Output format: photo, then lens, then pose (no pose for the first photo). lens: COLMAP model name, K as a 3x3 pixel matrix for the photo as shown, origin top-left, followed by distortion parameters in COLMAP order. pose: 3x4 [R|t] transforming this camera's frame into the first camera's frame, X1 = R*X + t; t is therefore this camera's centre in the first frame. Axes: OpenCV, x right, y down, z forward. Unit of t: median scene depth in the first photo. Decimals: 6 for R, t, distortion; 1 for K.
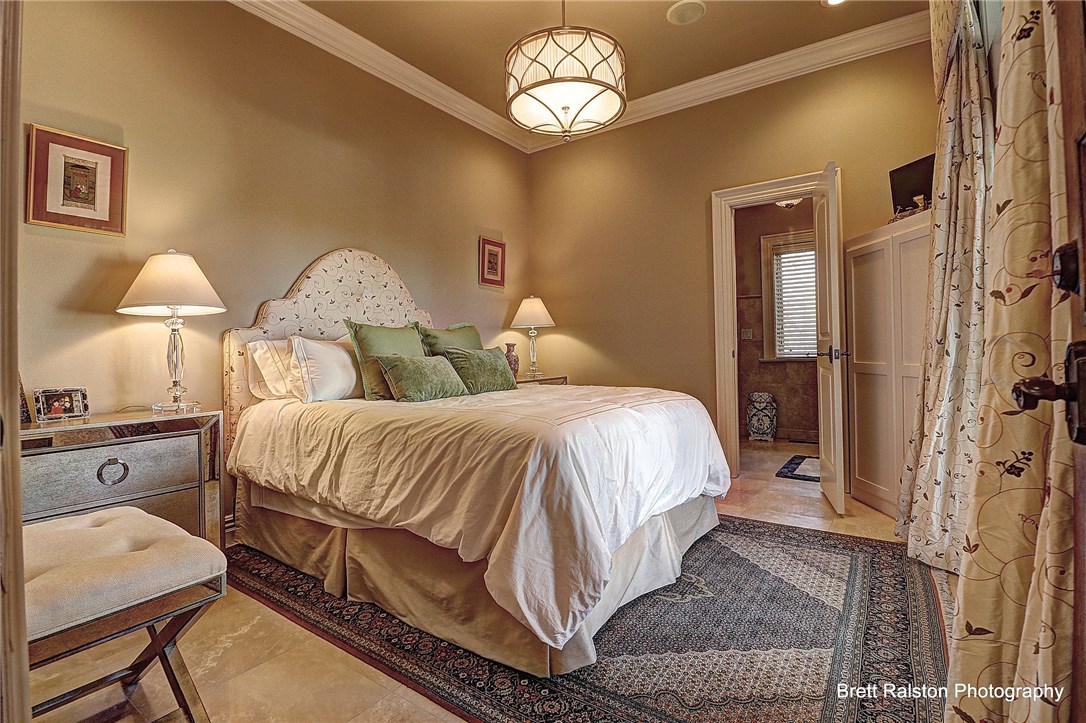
lens RADIAL K [[499.9, 0, 543.7], [0, 499.9, 357.8], [0, 0, 1]] dist [-0.000716, -0.000103]
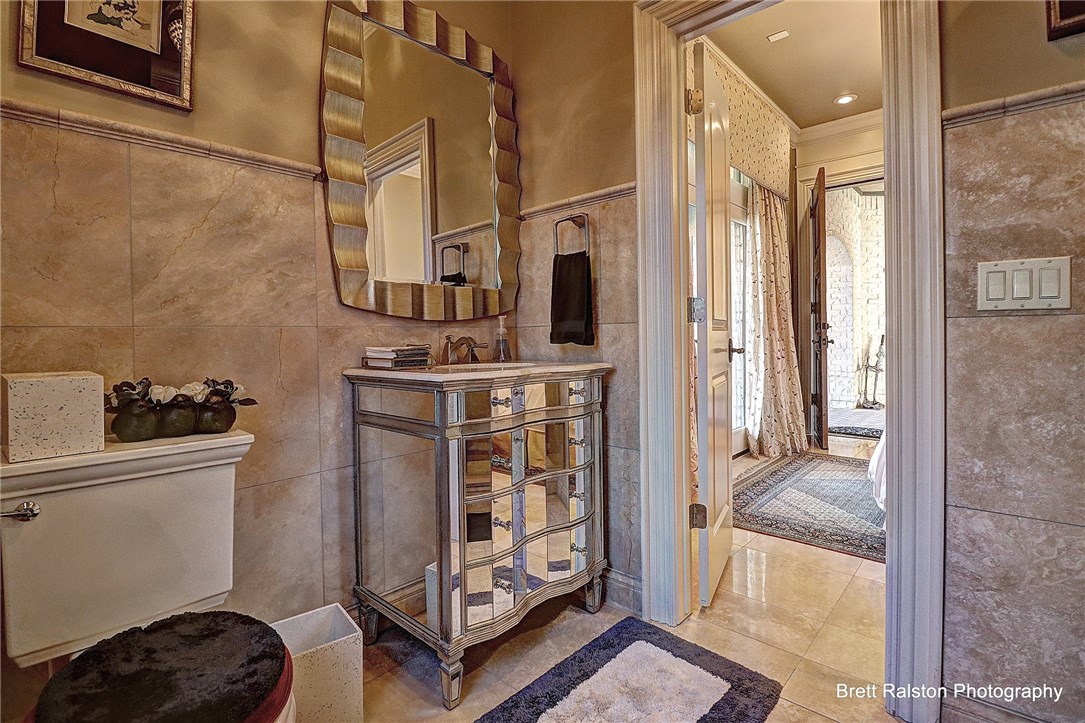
lens RADIAL K [[499.4, 0, 542.6], [0, 499.4, 353.0], [0, 0, 1]] dist [-0.000716, -0.000103]
pose [[-0.991363, 0.012705, 0.130530, 0.900034], [0.017238, 0.999285, 0.033657, -0.036754], [-0.130009, 0.035616, -0.990873, 2.099881]]
